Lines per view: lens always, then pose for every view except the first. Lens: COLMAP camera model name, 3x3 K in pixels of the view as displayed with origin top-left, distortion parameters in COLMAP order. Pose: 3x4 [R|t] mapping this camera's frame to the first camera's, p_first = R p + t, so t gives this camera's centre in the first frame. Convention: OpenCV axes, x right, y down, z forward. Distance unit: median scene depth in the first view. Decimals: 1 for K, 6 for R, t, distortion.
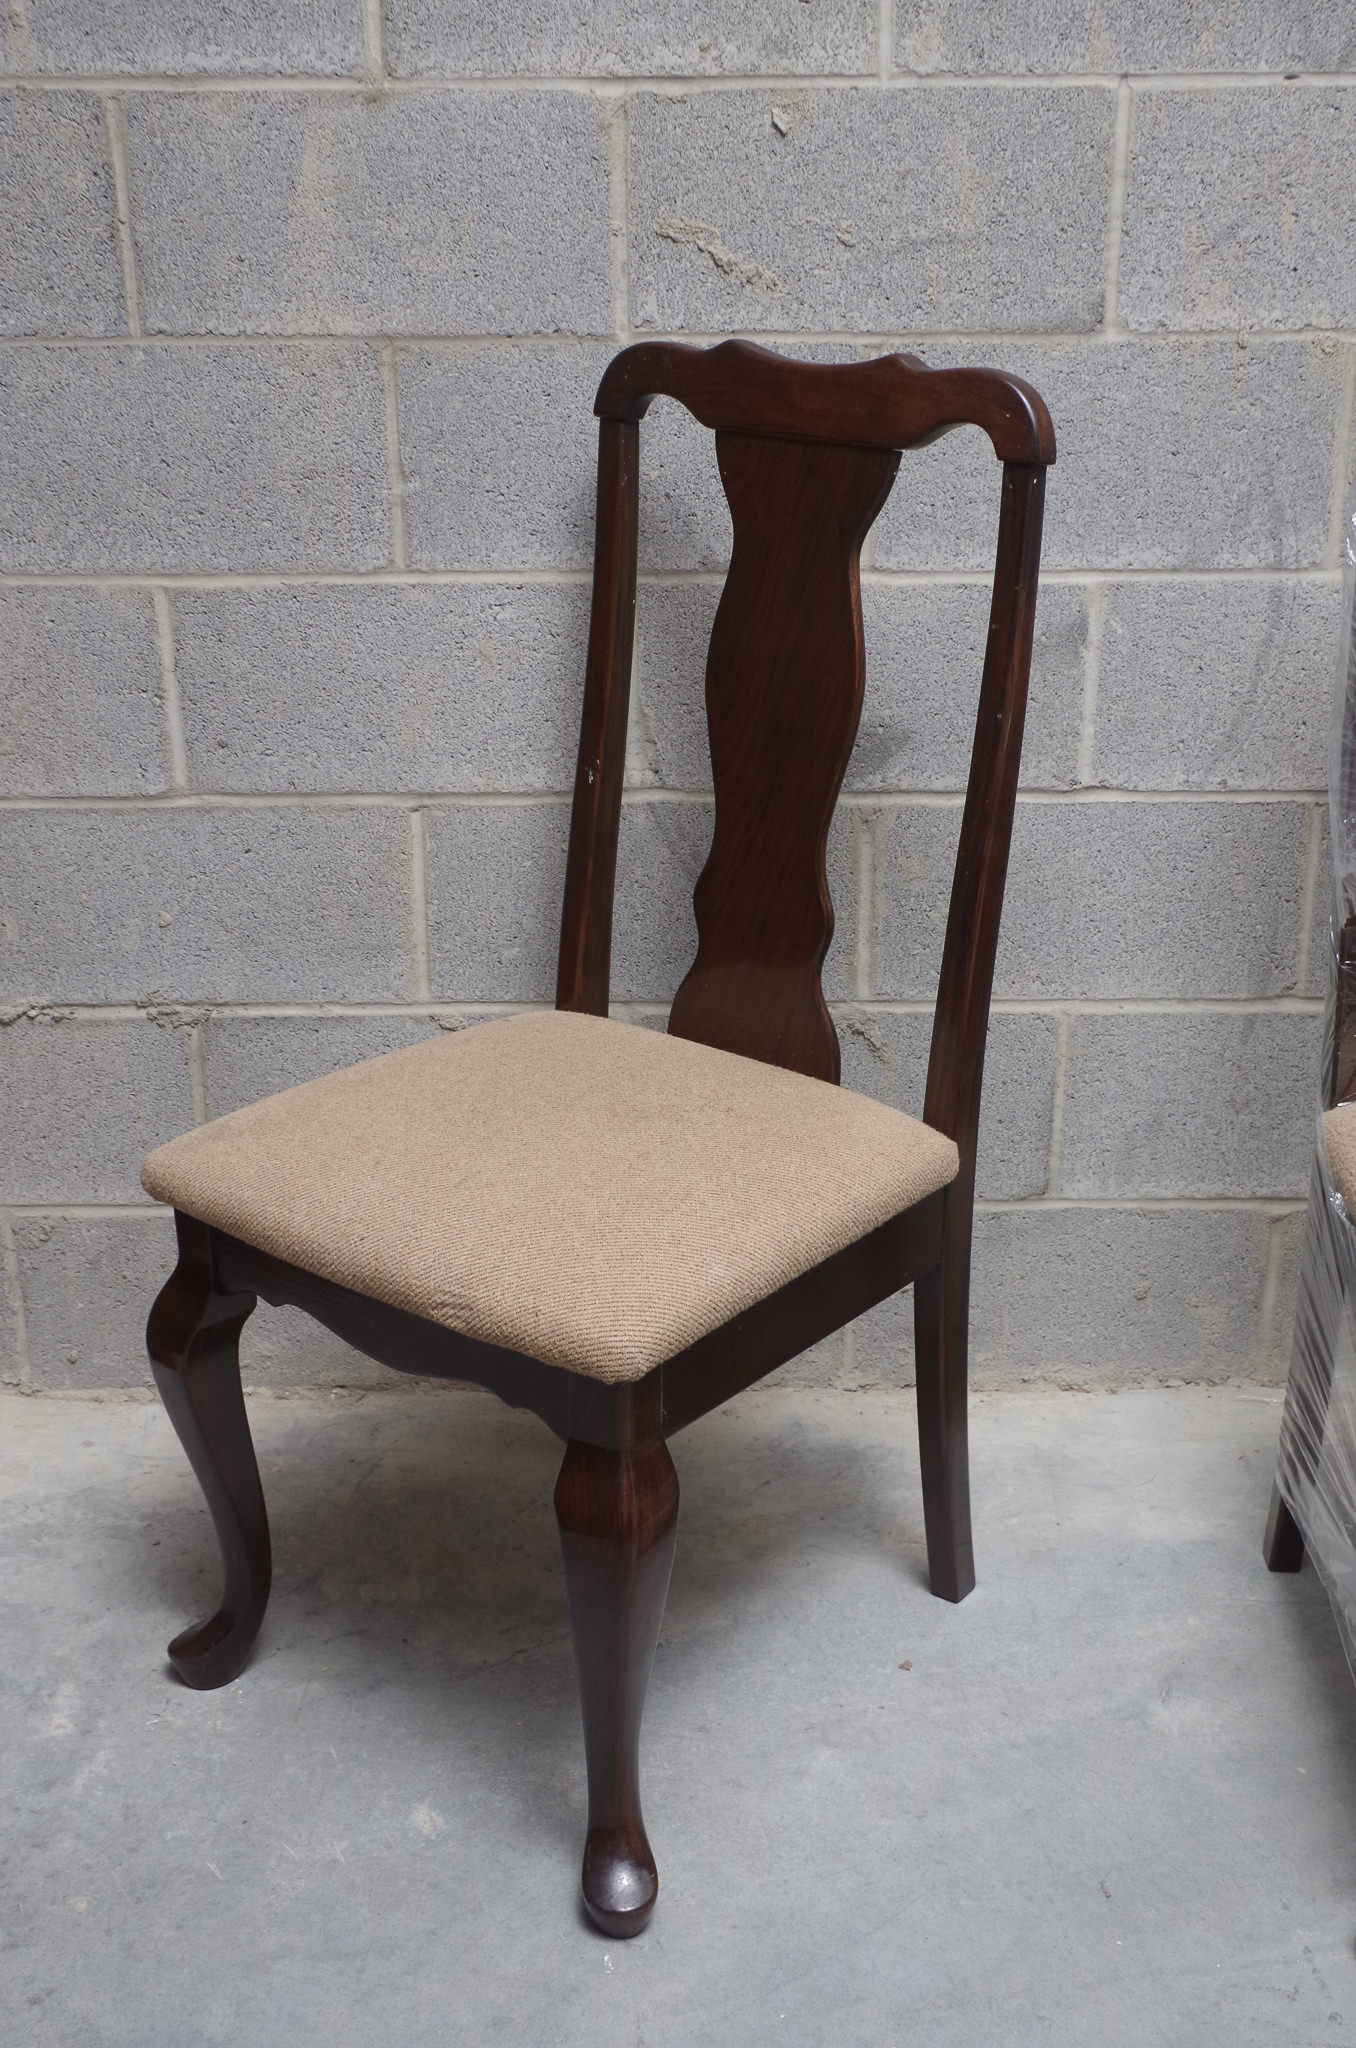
lens RADIAL K [[2273.9, 0, 668.5], [0, 2273.9, 1049.0], [0, 0, 1]] dist [0.017879, 0.000000]
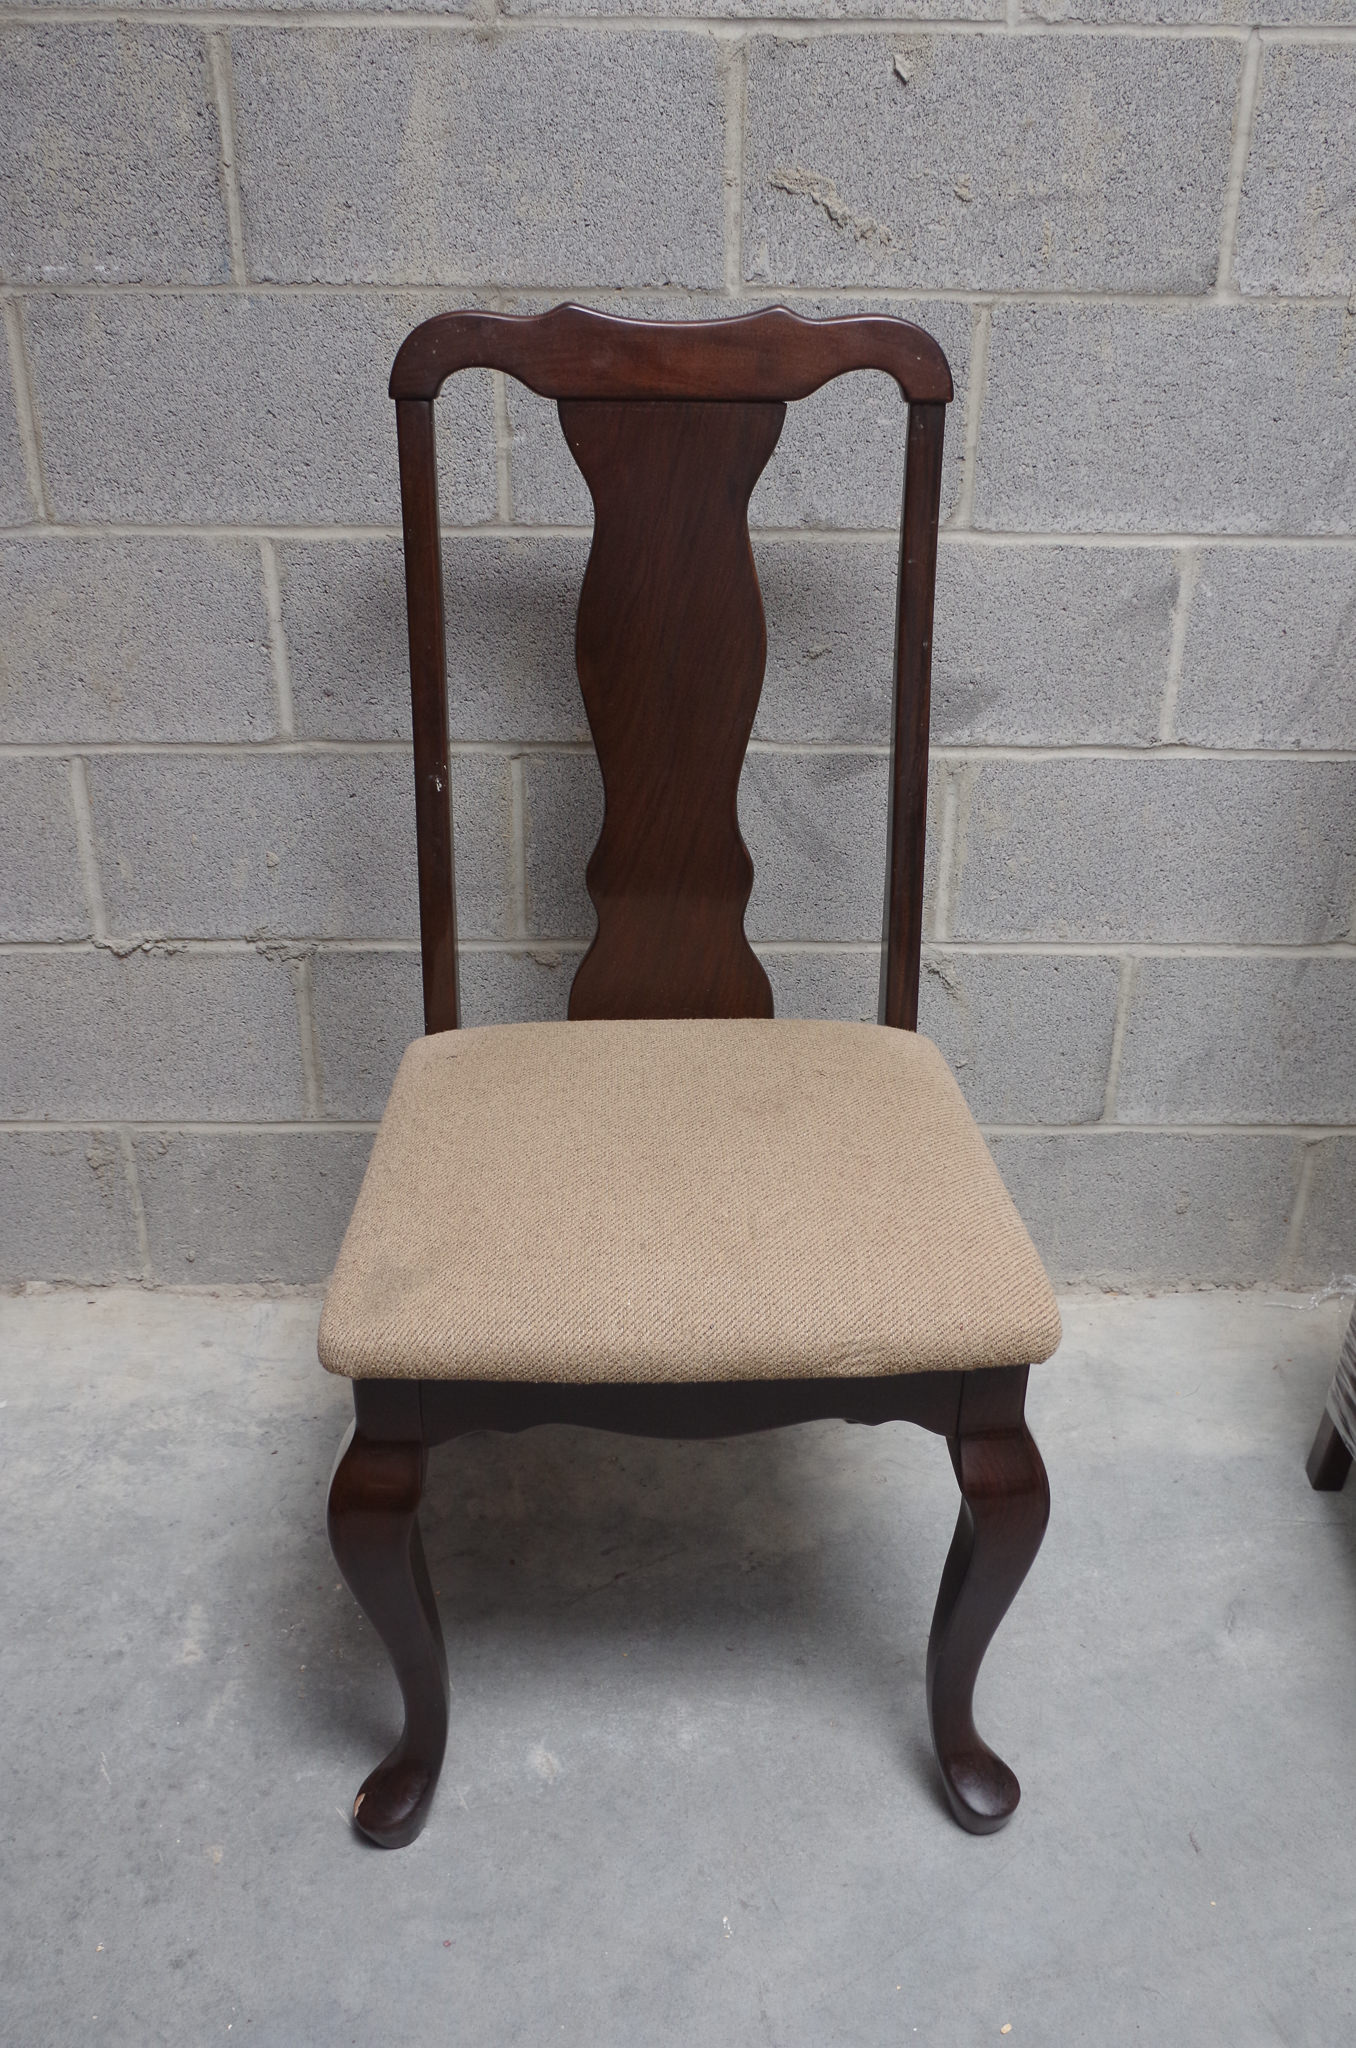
lens RADIAL K [[1827.2, 0, 677.6], [0, 1827.2, 1037.0], [0, 0, 1]] dist [-0.036777, 0.041998]
pose [[0.999847, 0.009279, 0.014854, -0.052205], [-0.010829, 0.994105, 0.107882, -0.073784], [-0.013765, -0.108027, 0.994053, 0.176108]]
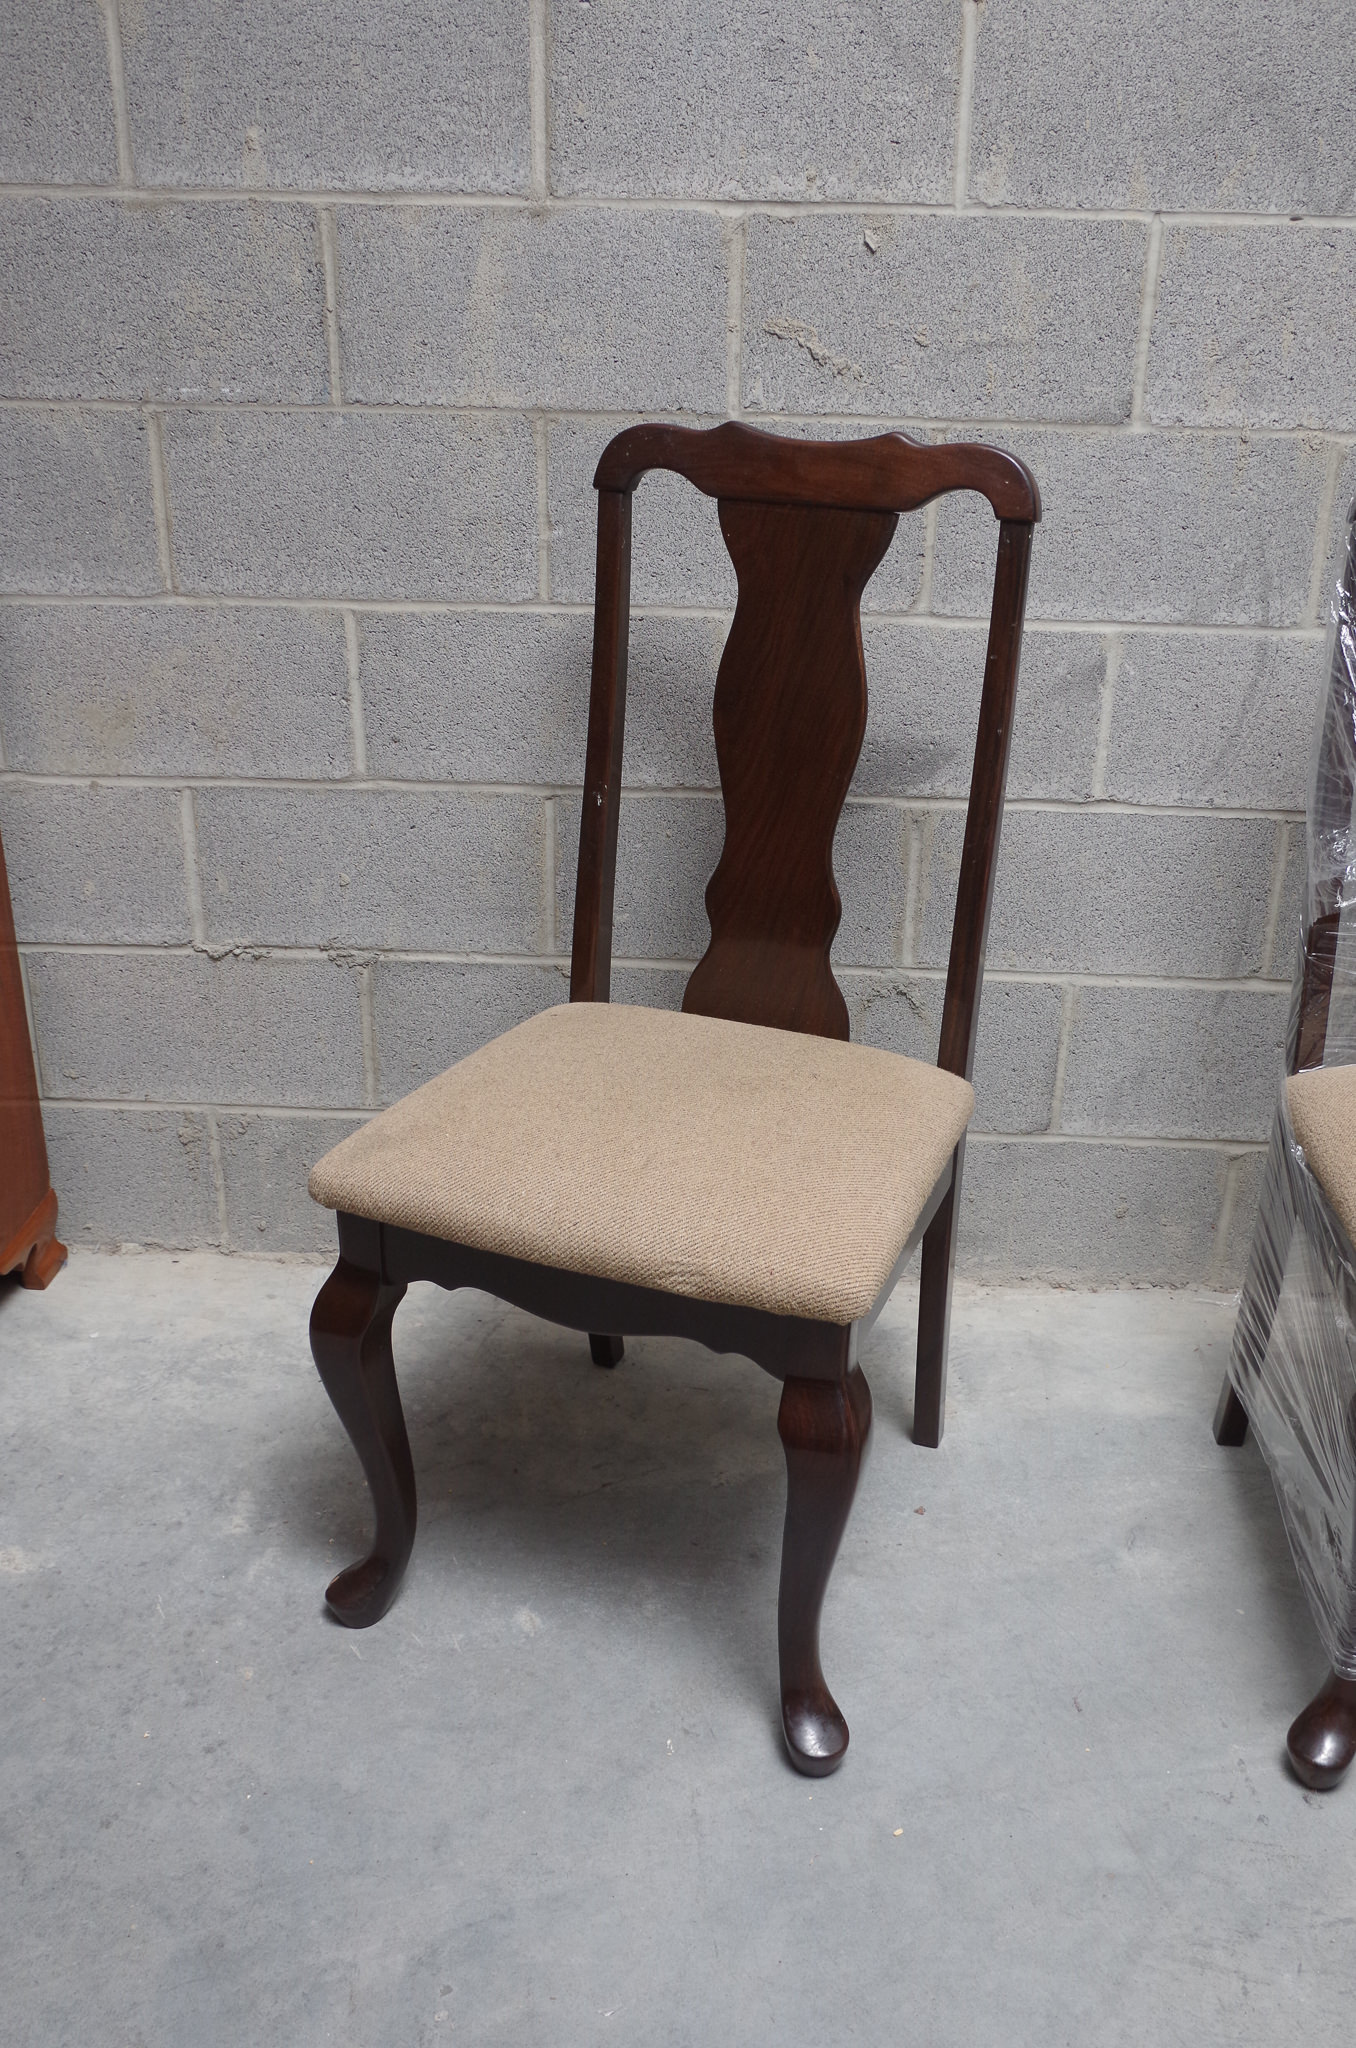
lens RADIAL K [[1736.6, 0, 685.7], [0, 1736.6, 1043.2], [0, 0, 1]] dist [-0.045706, 0.044907]
pose [[0.998739, 0.040561, -0.029599, -0.004704], [-0.039601, 0.998693, 0.032327, -0.006512], [0.030871, -0.031114, 0.999039, 0.066117]]
